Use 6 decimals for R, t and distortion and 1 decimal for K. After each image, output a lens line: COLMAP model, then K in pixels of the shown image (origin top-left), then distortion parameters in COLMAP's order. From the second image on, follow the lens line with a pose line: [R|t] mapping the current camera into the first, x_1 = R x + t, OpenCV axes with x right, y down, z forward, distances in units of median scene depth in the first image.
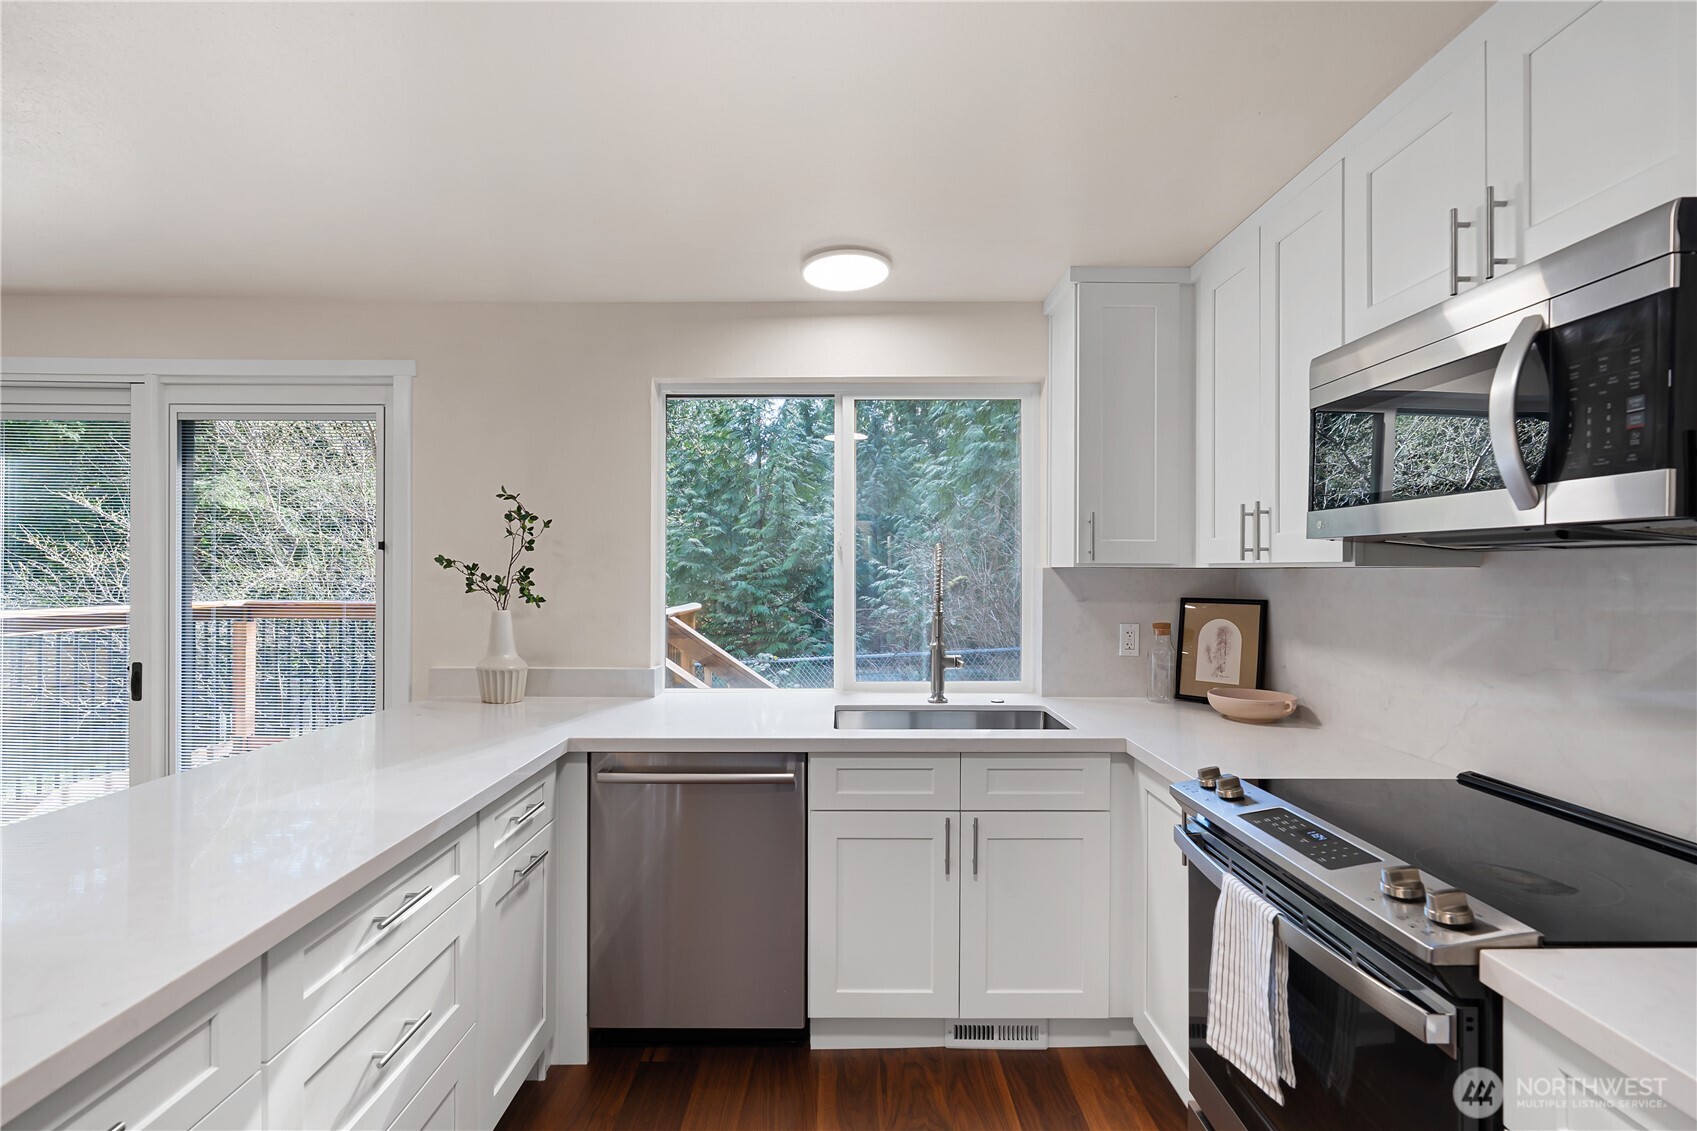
lens RADIAL K [[779.6, 0, 848.7], [0, 779.6, 563.7], [0, 0, 1]] dist [-0.004102, 0.000404]
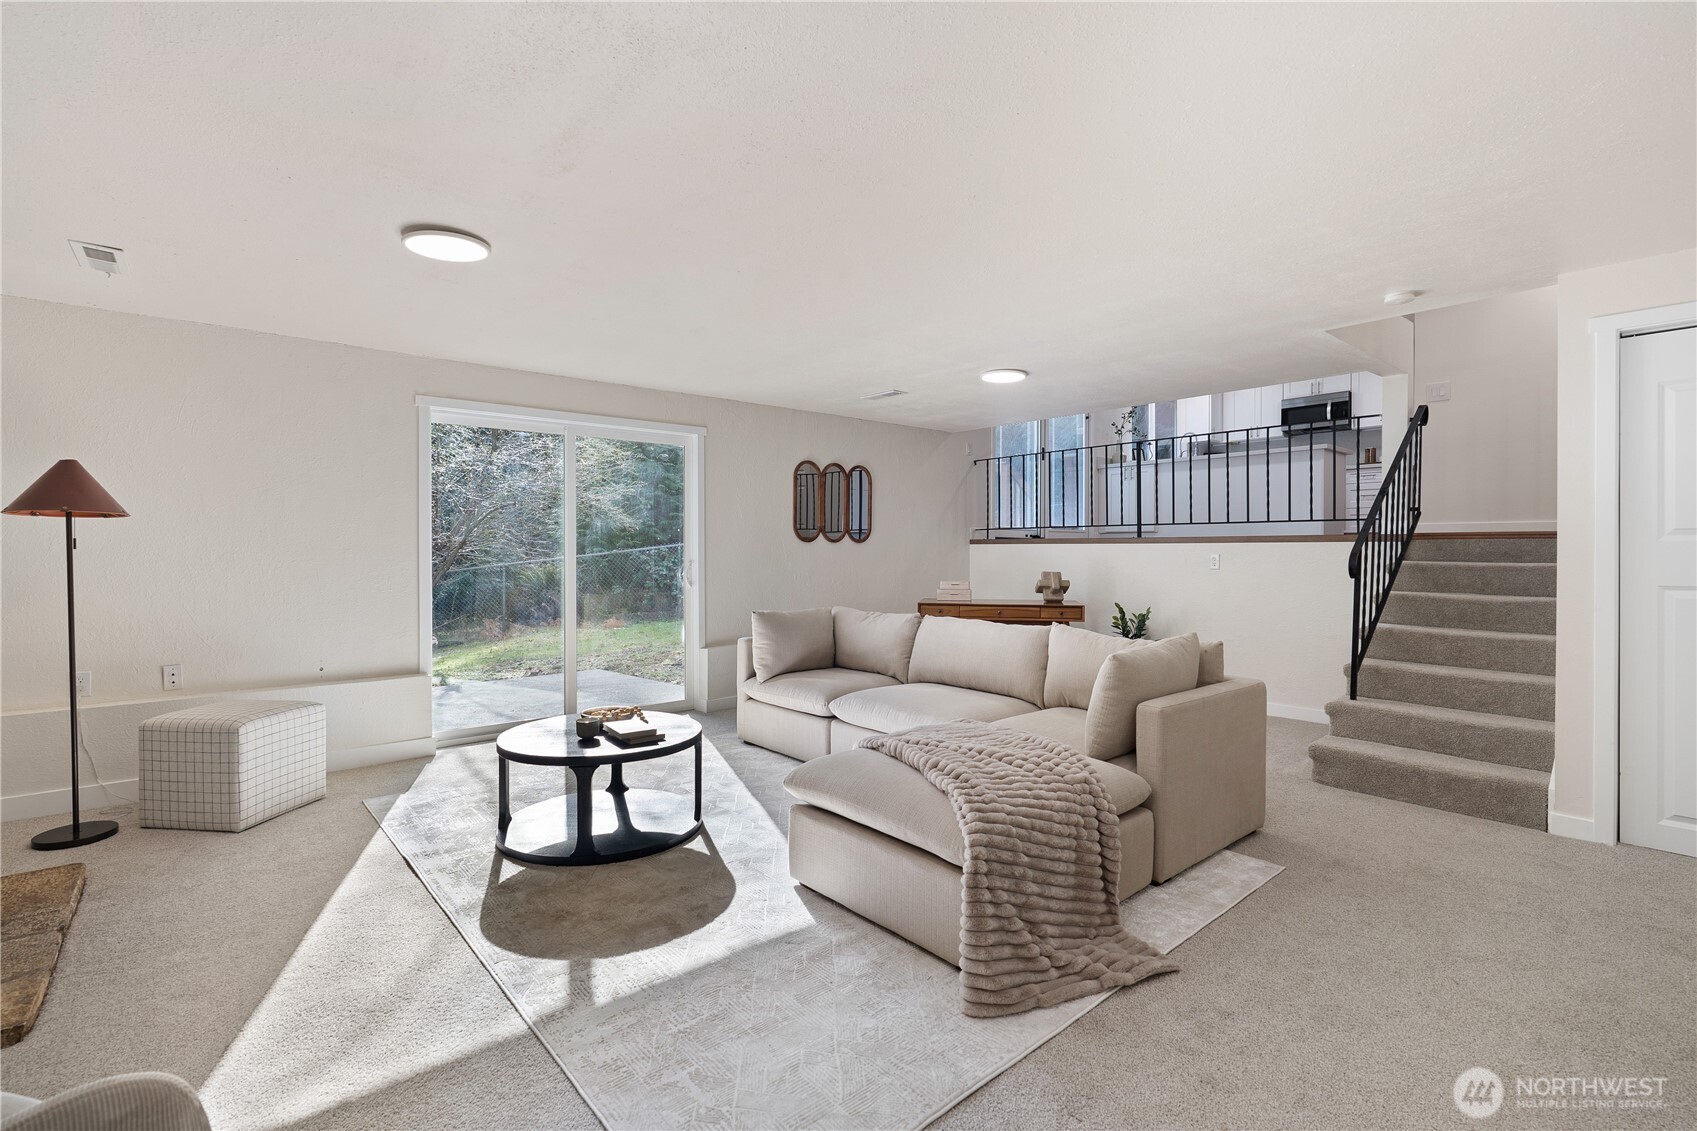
lens RADIAL K [[779.6, 0, 837.6], [0, 779.6, 552.0], [0, 0, 1]] dist [-0.004102, 0.000404]
pose [[0.765406, -0.009509, 0.643477, -8.475222], [0.000715, 0.999903, 0.013925, 1.179221], [-0.643547, -0.010198, 0.765339, -1.979506]]
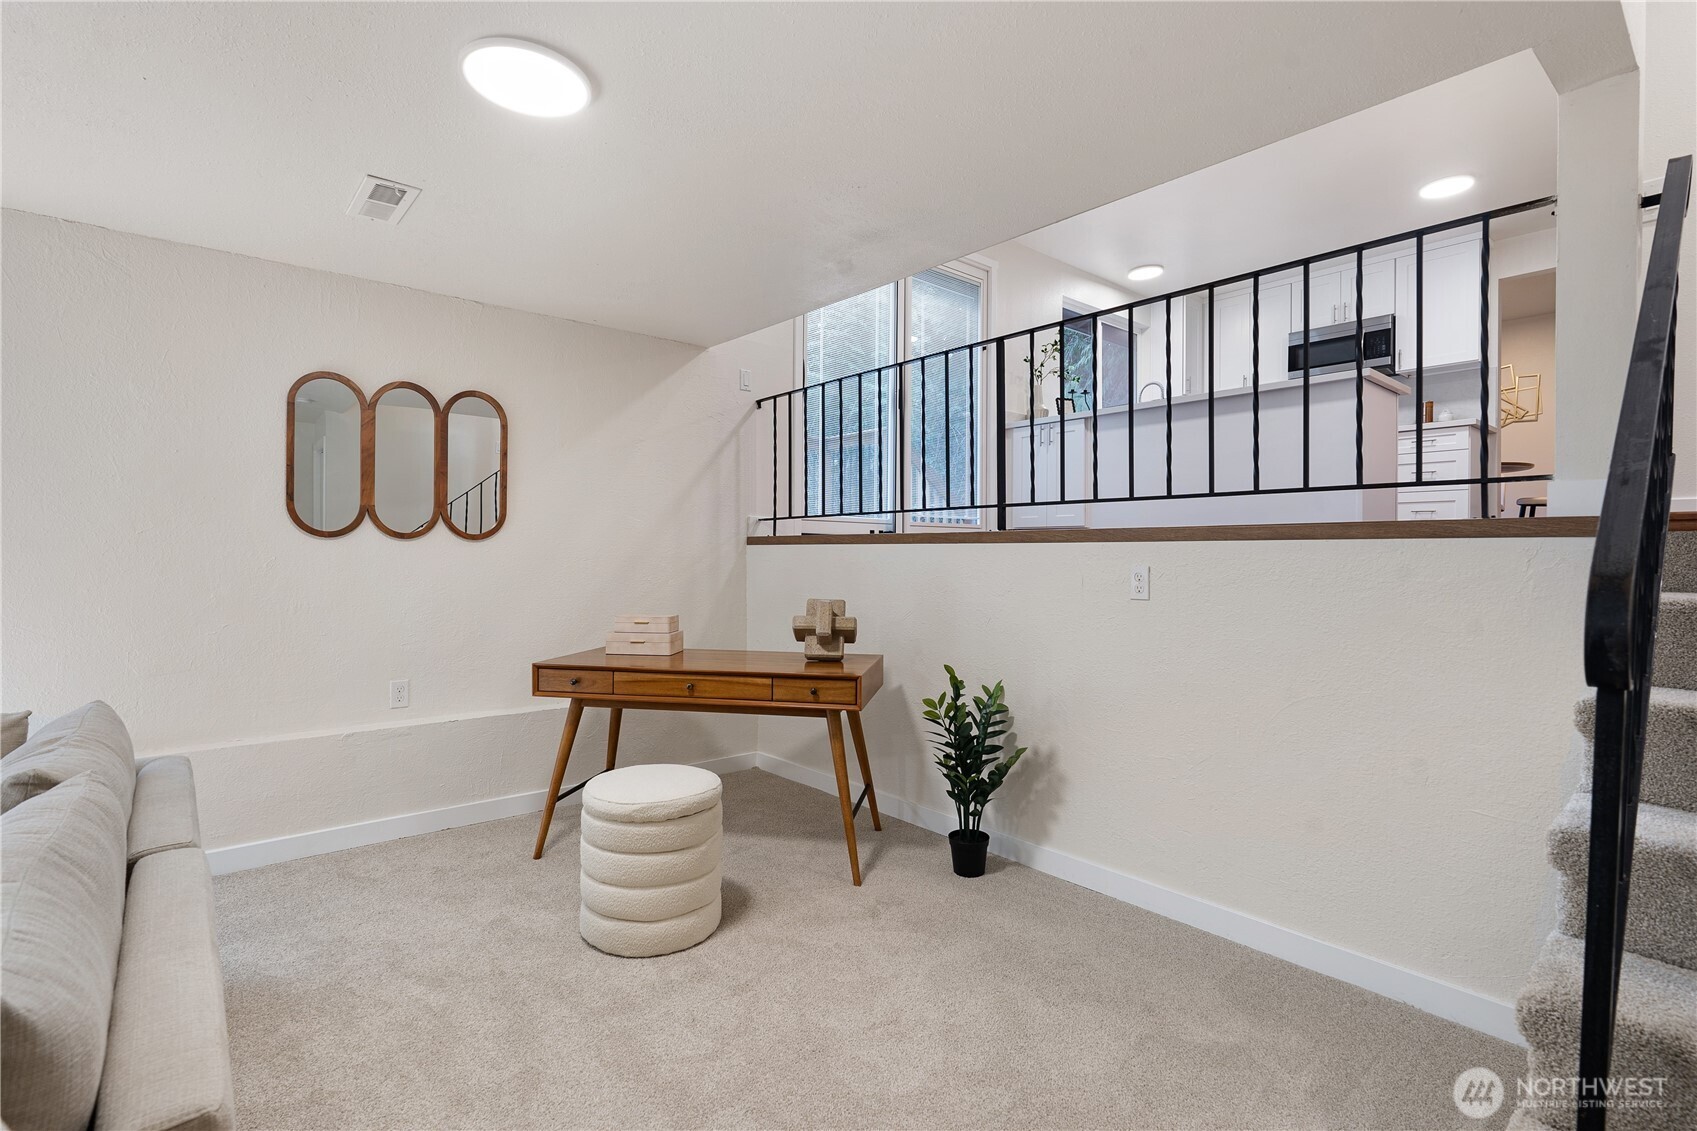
lens RADIAL K [[779.6, 0, 845.7], [0, 779.6, 560.2], [0, 0, 1]] dist [-0.004102, 0.000404]
pose [[0.763967, -0.009402, 0.645186, -5.380448], [-0.003214, 0.999826, 0.018376, 1.209174], [-0.645247, -0.016112, 0.763804, -0.838467]]
